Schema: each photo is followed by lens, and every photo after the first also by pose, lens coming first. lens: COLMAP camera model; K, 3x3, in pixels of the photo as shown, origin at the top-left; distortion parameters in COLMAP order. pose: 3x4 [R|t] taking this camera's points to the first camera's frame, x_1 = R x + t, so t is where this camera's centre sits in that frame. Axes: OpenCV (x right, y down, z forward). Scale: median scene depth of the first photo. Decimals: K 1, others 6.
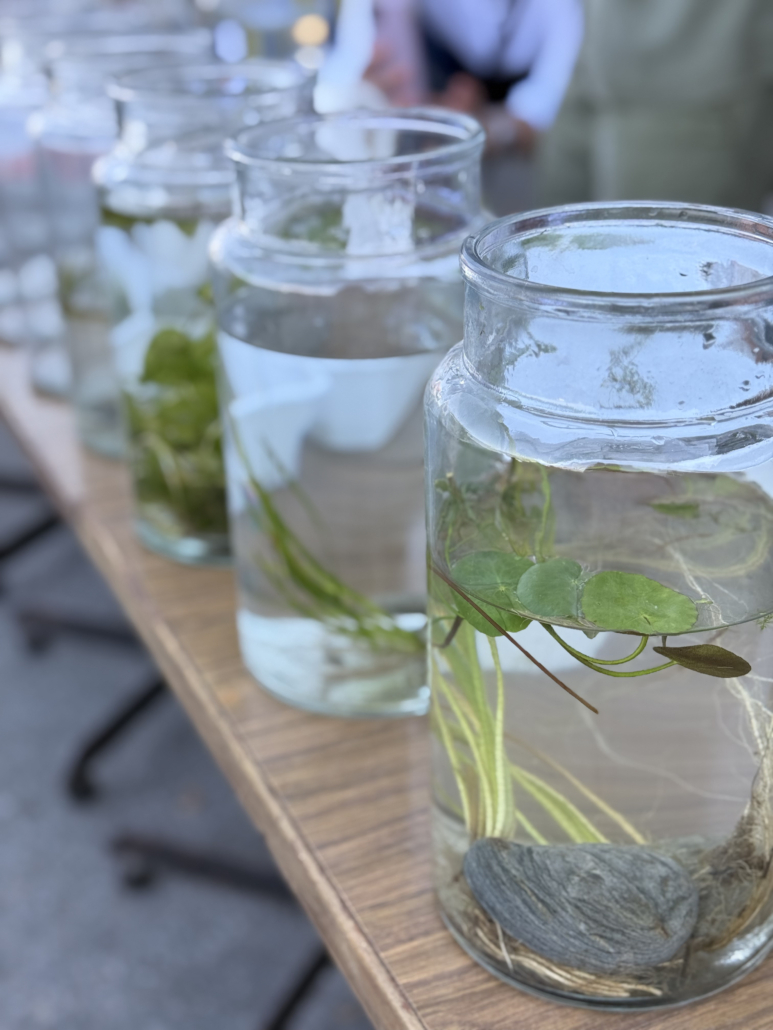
lens RADIAL K [[1443.5, 0, 378.2], [0, 1443.5, 522.3], [0, 0, 1]] dist [0.138739, 0.000000]
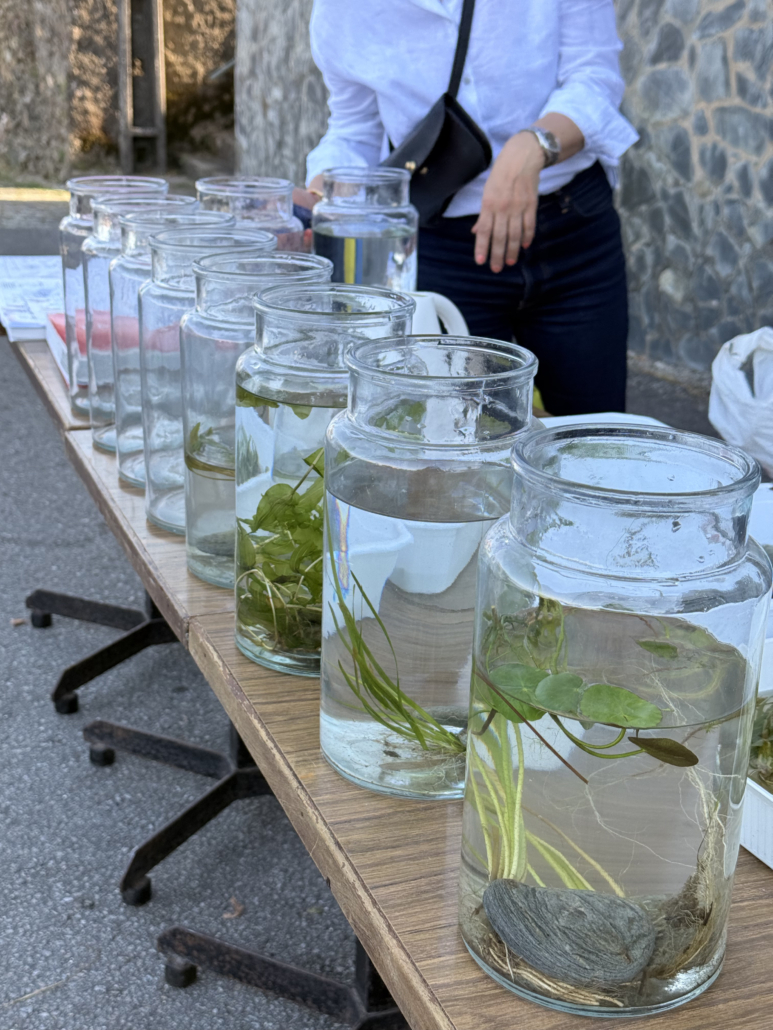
lens RADIAL K [[1443.5, 0, 382.2], [0, 1443.5, 508.8], [0, 0, 1]] dist [0.138739, 0.000000]
pose [[0.996324, 0.079152, -0.032774, -0.018245], [-0.082560, 0.989251, -0.120695, 0.048034], [0.022868, 0.122957, 0.992149, -0.377043]]
